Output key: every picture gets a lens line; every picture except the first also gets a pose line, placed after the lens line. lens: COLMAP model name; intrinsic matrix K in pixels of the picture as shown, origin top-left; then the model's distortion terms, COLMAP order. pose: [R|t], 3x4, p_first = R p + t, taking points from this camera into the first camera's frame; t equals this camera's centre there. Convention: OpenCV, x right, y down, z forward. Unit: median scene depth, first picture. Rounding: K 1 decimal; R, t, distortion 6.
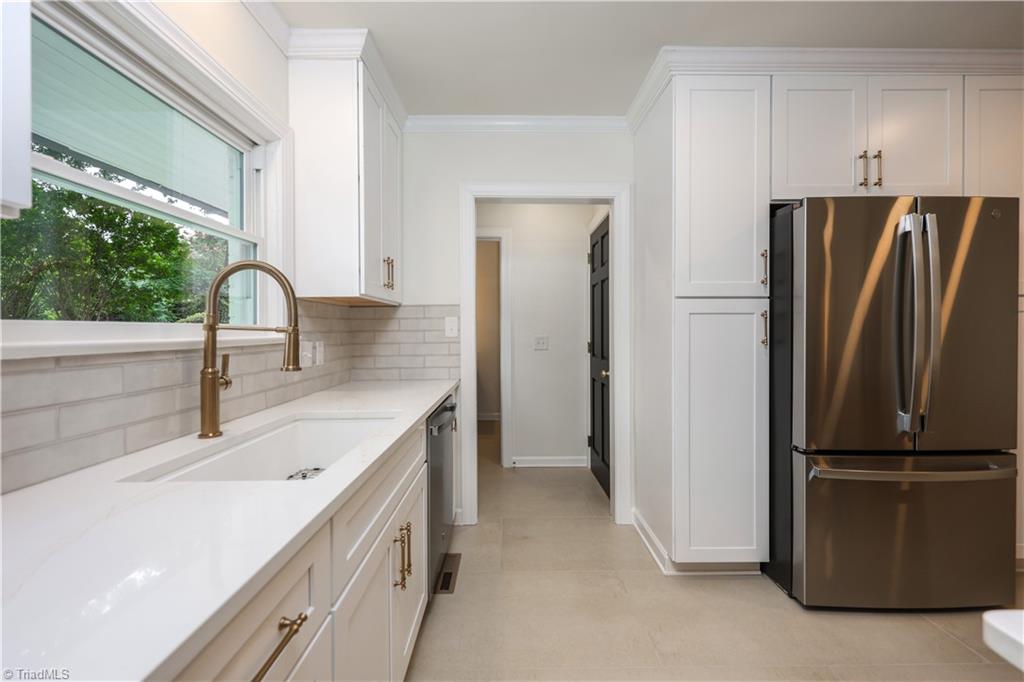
lens RADIAL K [[417.2, 0, 512.4], [0, 417.2, 334.2], [0, 0, 1]] dist [0.000592, -0.000618]
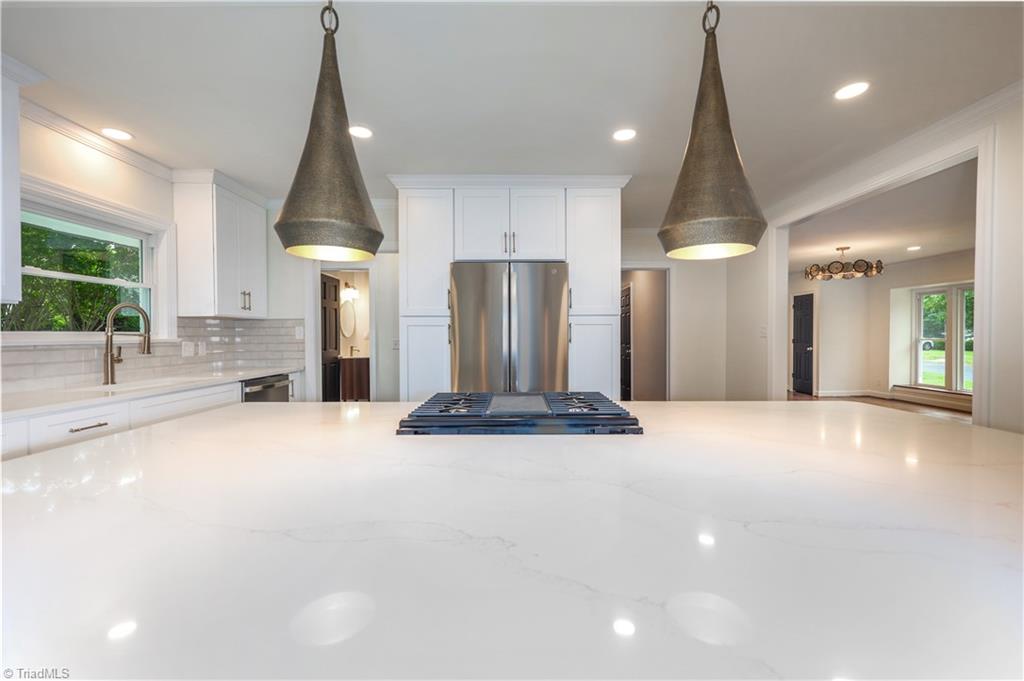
lens RADIAL K [[417.2, 0, 519.8], [0, 417.2, 339.3], [0, 0, 1]] dist [0.000592, -0.000618]
pose [[0.999983, 0.000320, -0.005869, 0.719369], [-0.000298, 0.999993, 0.003803, 0.000333], [0.005871, -0.003801, 0.999976, -0.586107]]
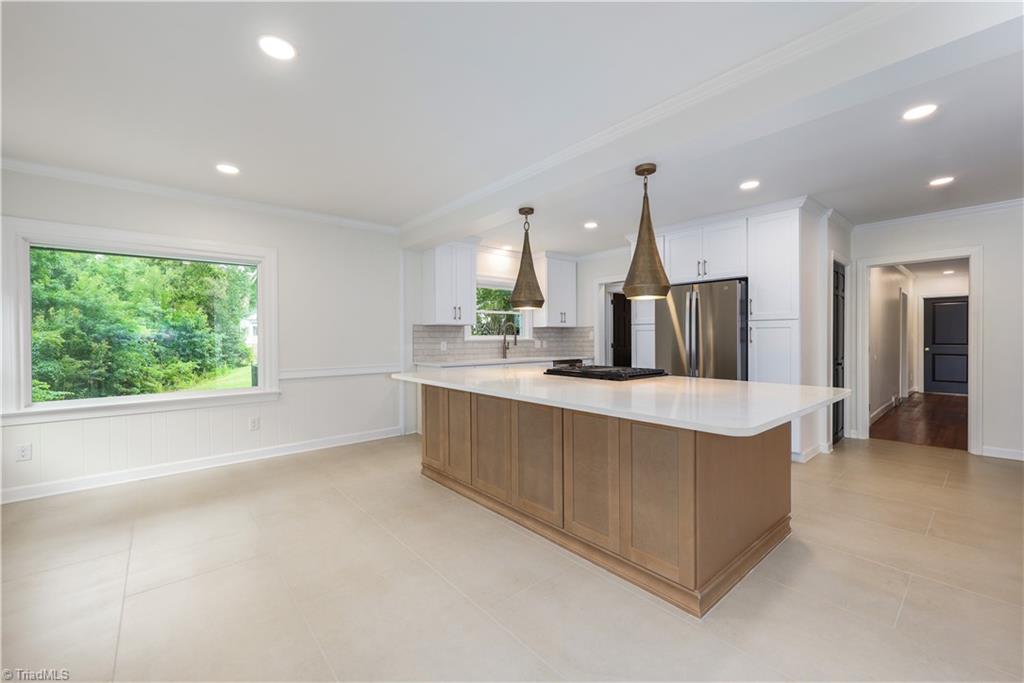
lens RADIAL K [[417.2, 0, 515.4], [0, 417.2, 334.3], [0, 0, 1]] dist [0.000592, -0.000618]
pose [[0.643620, -0.005741, -0.765324, 1.567709], [-0.004417, 0.999927, -0.011215, 0.006416], [0.765333, 0.010599, 0.643548, -1.038095]]
